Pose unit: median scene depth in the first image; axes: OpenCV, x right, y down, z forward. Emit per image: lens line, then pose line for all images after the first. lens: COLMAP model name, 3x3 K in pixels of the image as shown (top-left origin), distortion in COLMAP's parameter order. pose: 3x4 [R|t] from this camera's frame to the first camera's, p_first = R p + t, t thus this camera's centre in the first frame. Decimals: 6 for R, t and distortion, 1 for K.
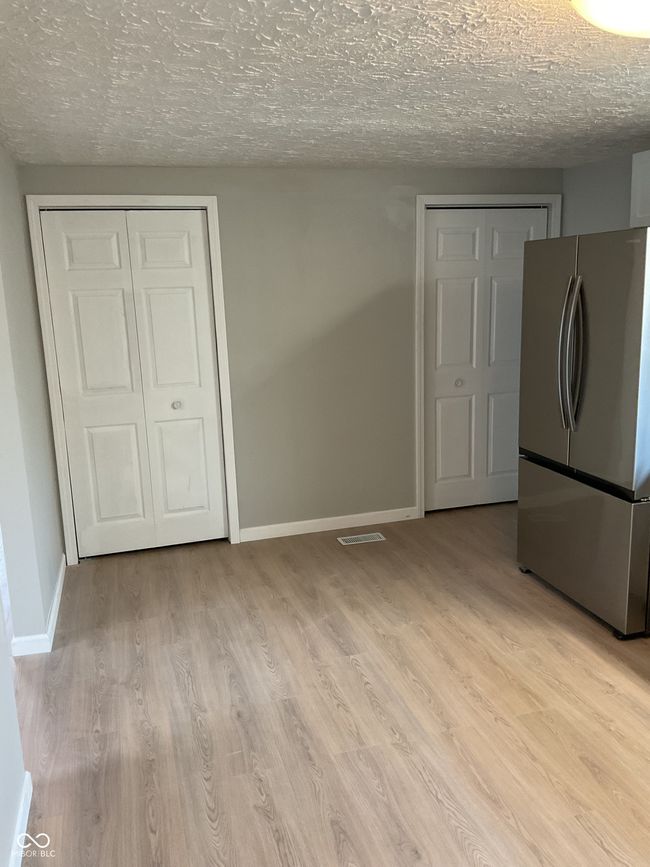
lens RADIAL K [[719.7, 0, 320.2], [0, 719.7, 431.2], [0, 0, 1]] dist [0.137223, -0.251731]
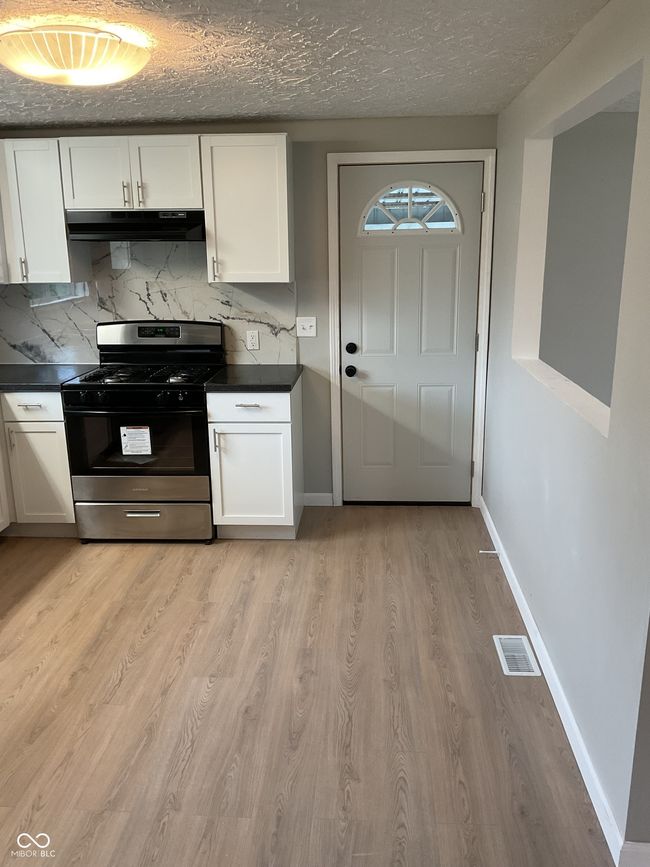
lens RADIAL K [[719.7, 0, 320.2], [0, 719.7, 431.2], [0, 0, 1]] dist [0.137223, -0.251731]
pose [[-0.937656, -0.042570, 0.344948, -0.358333], [0.113708, 0.900283, 0.420191, -0.327197], [-0.328439, 0.433218, -0.839315, 1.635873]]
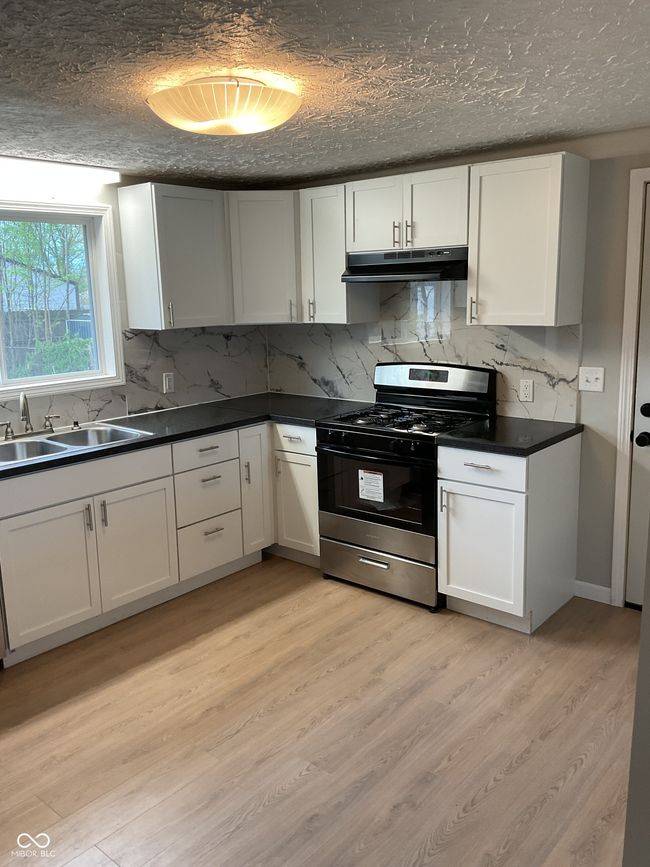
lens RADIAL K [[719.7, 0, 320.2], [0, 719.7, 431.2], [0, 0, 1]] dist [0.137223, -0.251731]
pose [[-0.551918, -0.118493, 0.825436, -0.640745], [0.214337, 0.936440, 0.277742, -0.237381], [-0.805882, 0.330212, -0.491441, 1.216115]]
